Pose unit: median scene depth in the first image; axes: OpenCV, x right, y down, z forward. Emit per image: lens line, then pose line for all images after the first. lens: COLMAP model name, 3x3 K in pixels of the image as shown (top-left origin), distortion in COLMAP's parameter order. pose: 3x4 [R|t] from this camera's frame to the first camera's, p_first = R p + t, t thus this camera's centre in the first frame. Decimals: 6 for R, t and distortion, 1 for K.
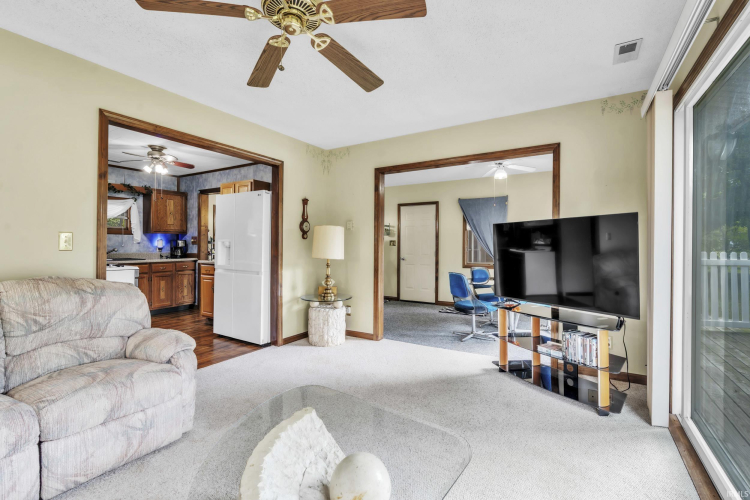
lens RADIAL K [[344.3, 0, 373.6], [0, 344.3, 246.3], [0, 0, 1]] dist [-0.002859, 0.000505]
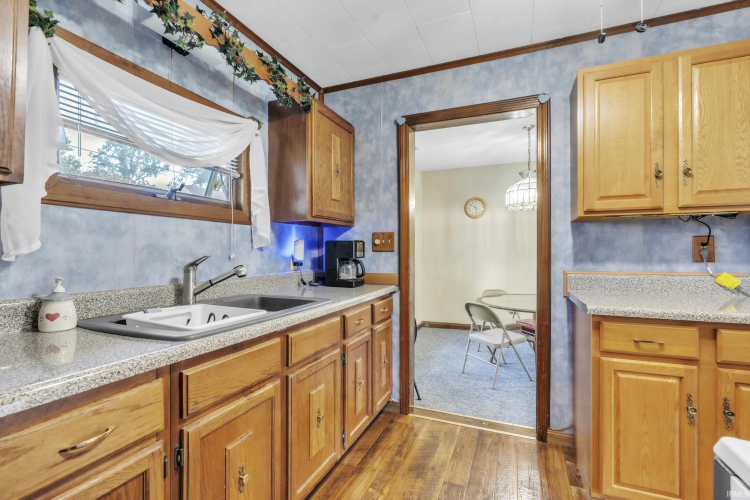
lens RADIAL K [[344.3, 0, 375.7], [0, 344.3, 248.8], [0, 0, 1]] dist [-0.002859, 0.000505]
pose [[0.987287, -0.000803, 0.158948, -0.603741], [0.001710, 0.999983, -0.005571, -0.006937], [-0.158941, 0.005772, 0.987271, 0.613046]]
